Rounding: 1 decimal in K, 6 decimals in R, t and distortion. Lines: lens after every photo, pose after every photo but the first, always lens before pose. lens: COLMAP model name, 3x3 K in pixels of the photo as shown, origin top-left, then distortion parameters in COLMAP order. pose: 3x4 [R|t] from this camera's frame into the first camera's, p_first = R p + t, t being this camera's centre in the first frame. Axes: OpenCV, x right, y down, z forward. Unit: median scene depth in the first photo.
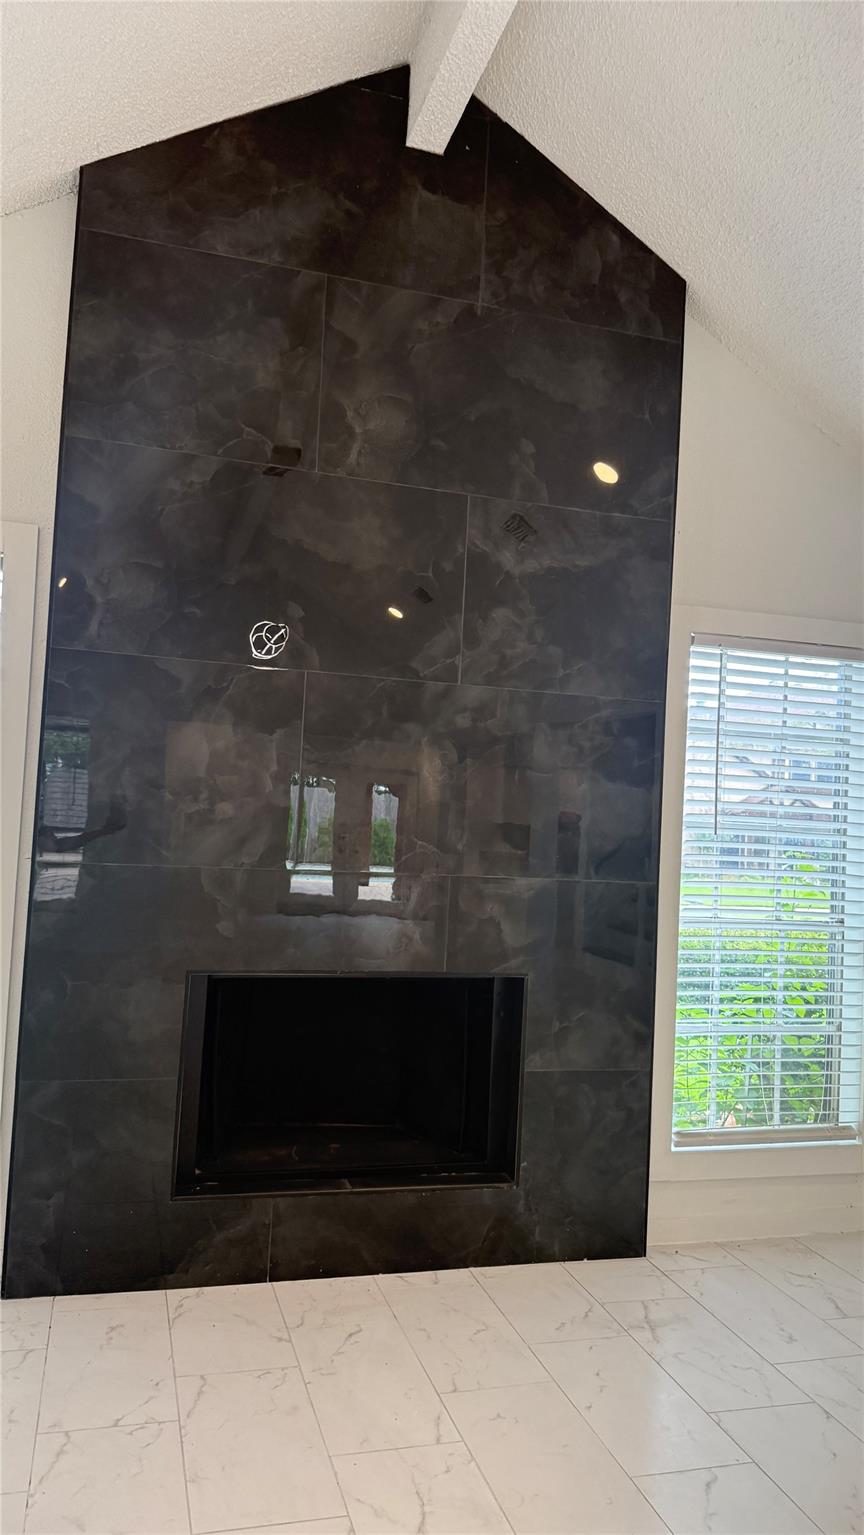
lens RADIAL K [[1073.3, 0, 450.3], [0, 1073.3, 778.3], [0, 0, 1]] dist [0.049465, -0.099982]
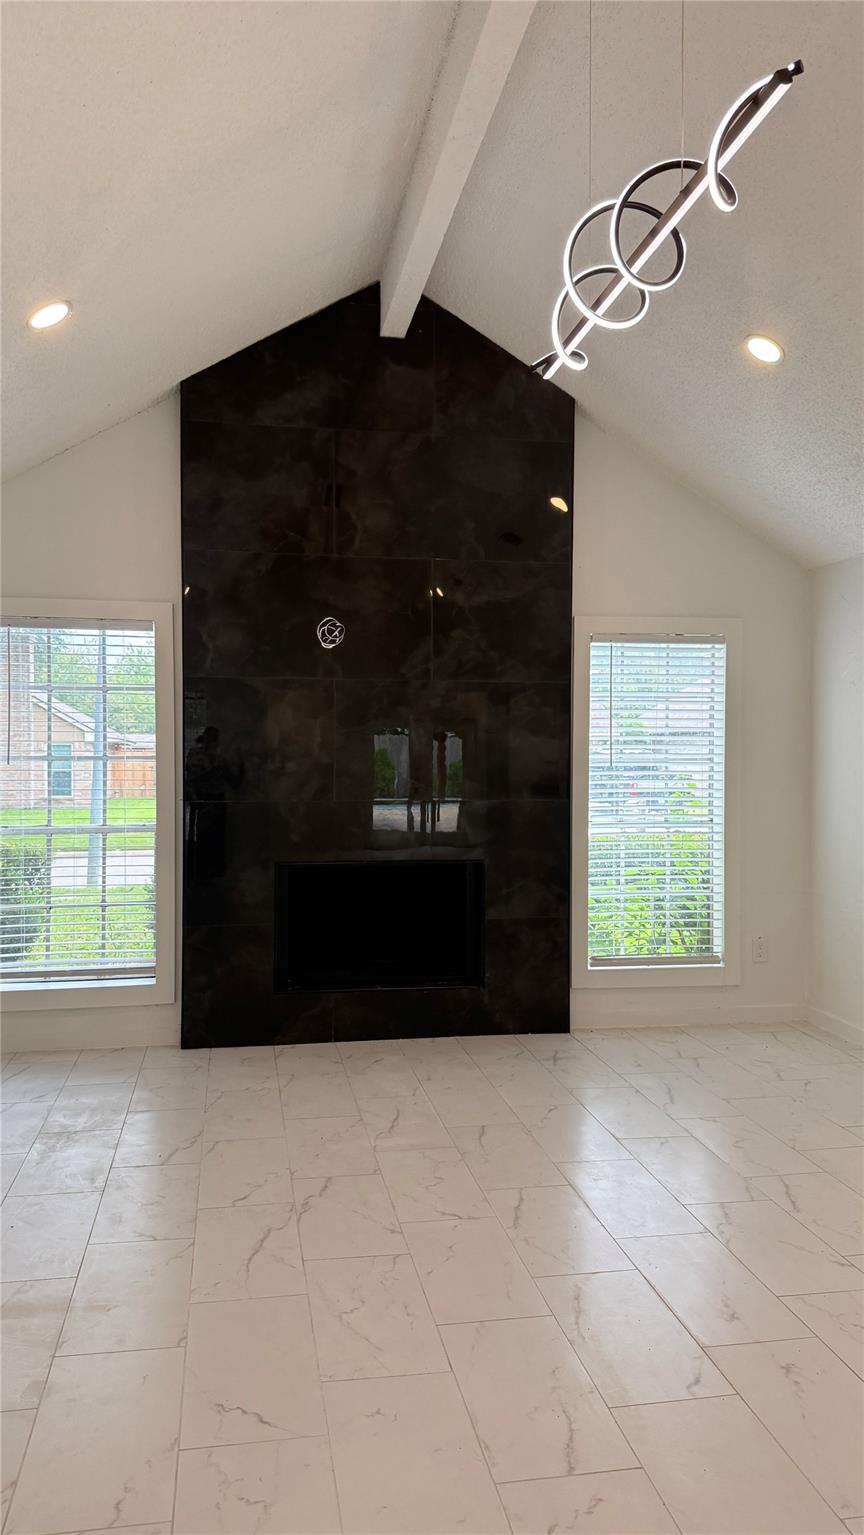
lens RADIAL K [[1073.3, 0, 450.3], [0, 1073.3, 778.3], [0, 0, 1]] dist [0.049465, -0.099982]
pose [[0.993644, -0.046696, -0.102430, 0.190137], [0.052912, 0.996865, 0.058832, -0.034910], [0.099361, -0.063877, 0.992999, -0.584717]]
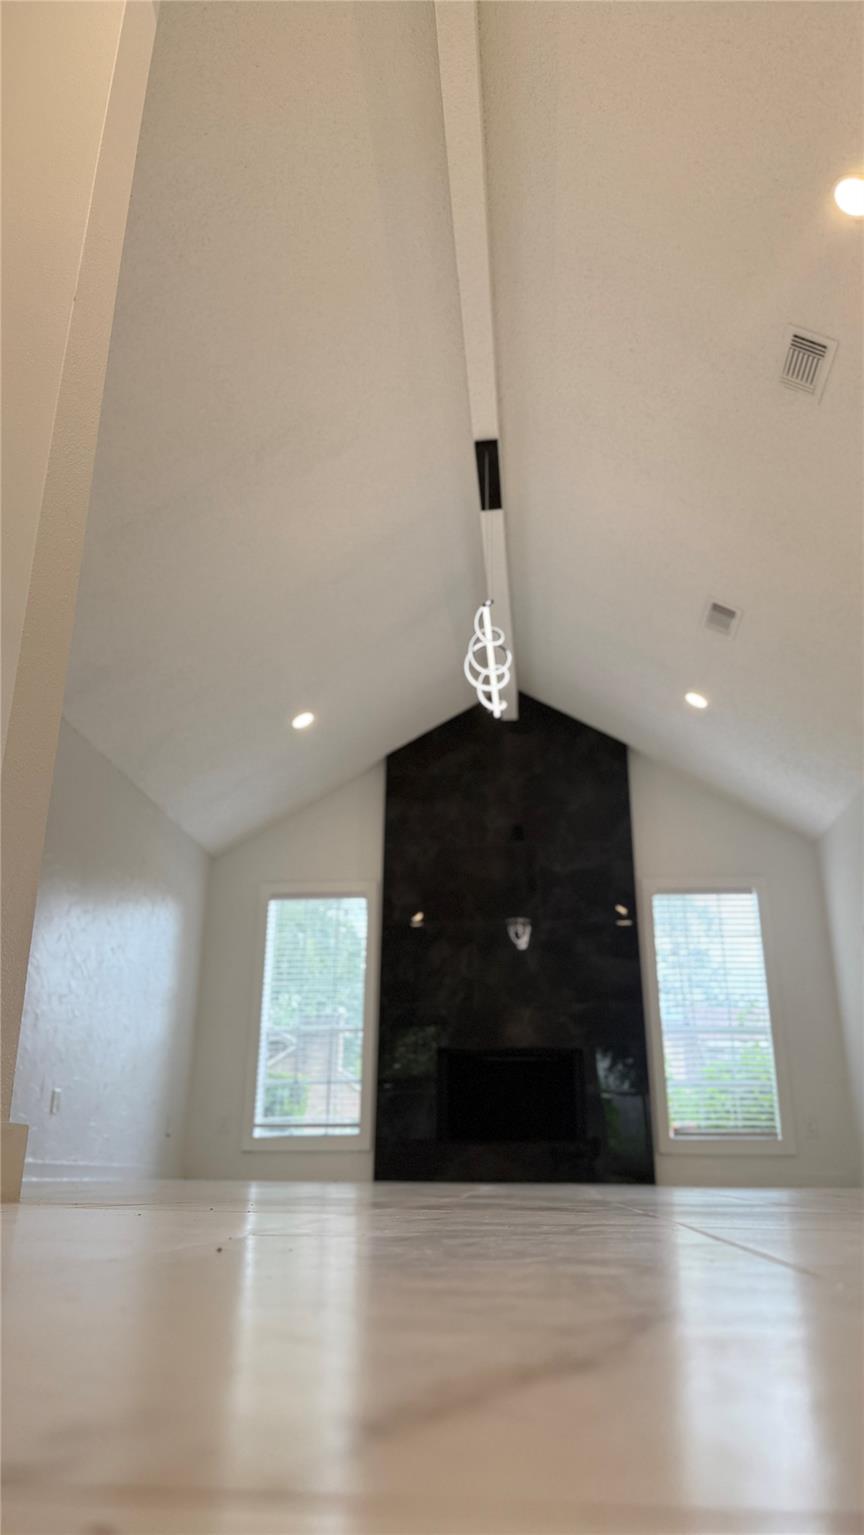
lens RADIAL K [[1076.9, 0, 440.7], [0, 1076.9, 725.0], [0, 0, 1]] dist [0.085557, -0.000542]
pose [[0.927883, -0.183646, -0.324512, 0.664550], [0.057155, 0.930069, -0.362913, 0.364682], [0.368466, 0.318193, 0.873491, -1.331128]]
